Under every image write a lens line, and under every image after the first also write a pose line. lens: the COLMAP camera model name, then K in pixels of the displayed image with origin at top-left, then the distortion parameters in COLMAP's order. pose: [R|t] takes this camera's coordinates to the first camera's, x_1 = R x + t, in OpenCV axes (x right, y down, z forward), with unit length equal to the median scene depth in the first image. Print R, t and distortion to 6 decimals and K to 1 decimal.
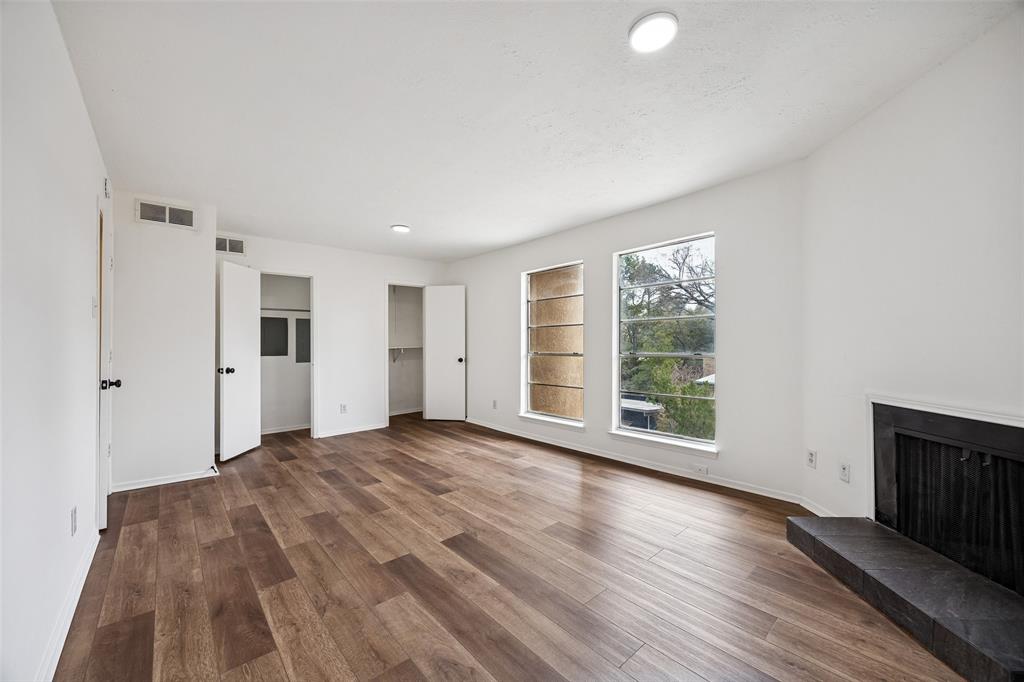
lens RADIAL K [[392.0, 0, 508.3], [0, 392.0, 348.0], [0, 0, 1]] dist [-0.001662, 0.000004]
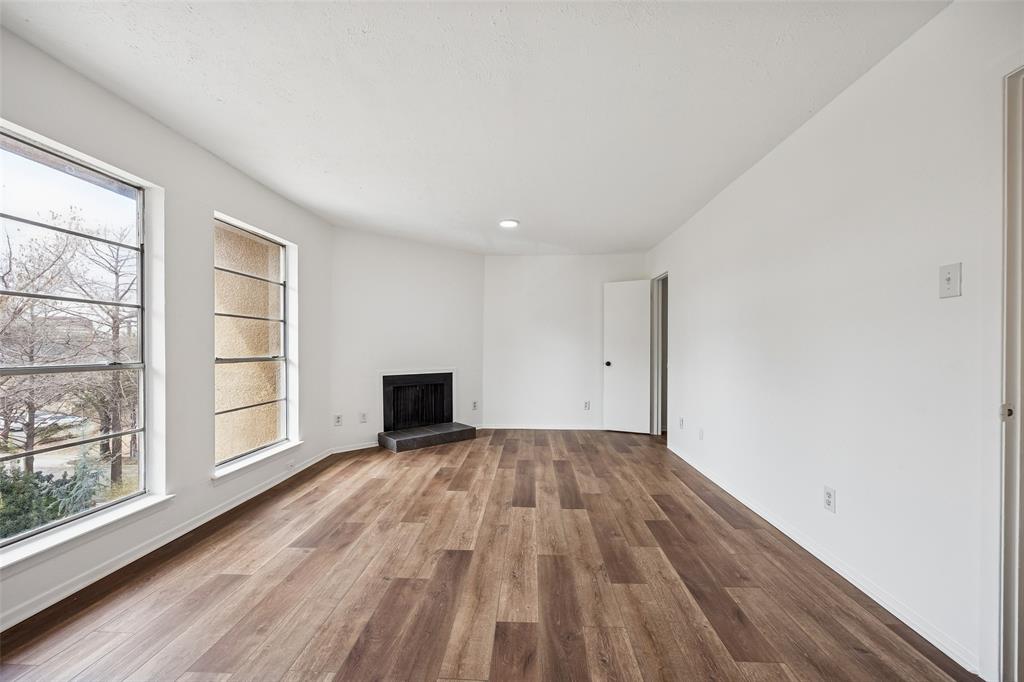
lens RADIAL K [[392.0, 0, 508.3], [0, 392.0, 348.0], [0, 0, 1]] dist [-0.001662, 0.000004]
pose [[-0.708116, 0.003416, 0.706088, -1.084447], [0.005948, 0.999982, 0.001128, -0.008678], [-0.706072, 0.004999, -0.708123, 2.127332]]
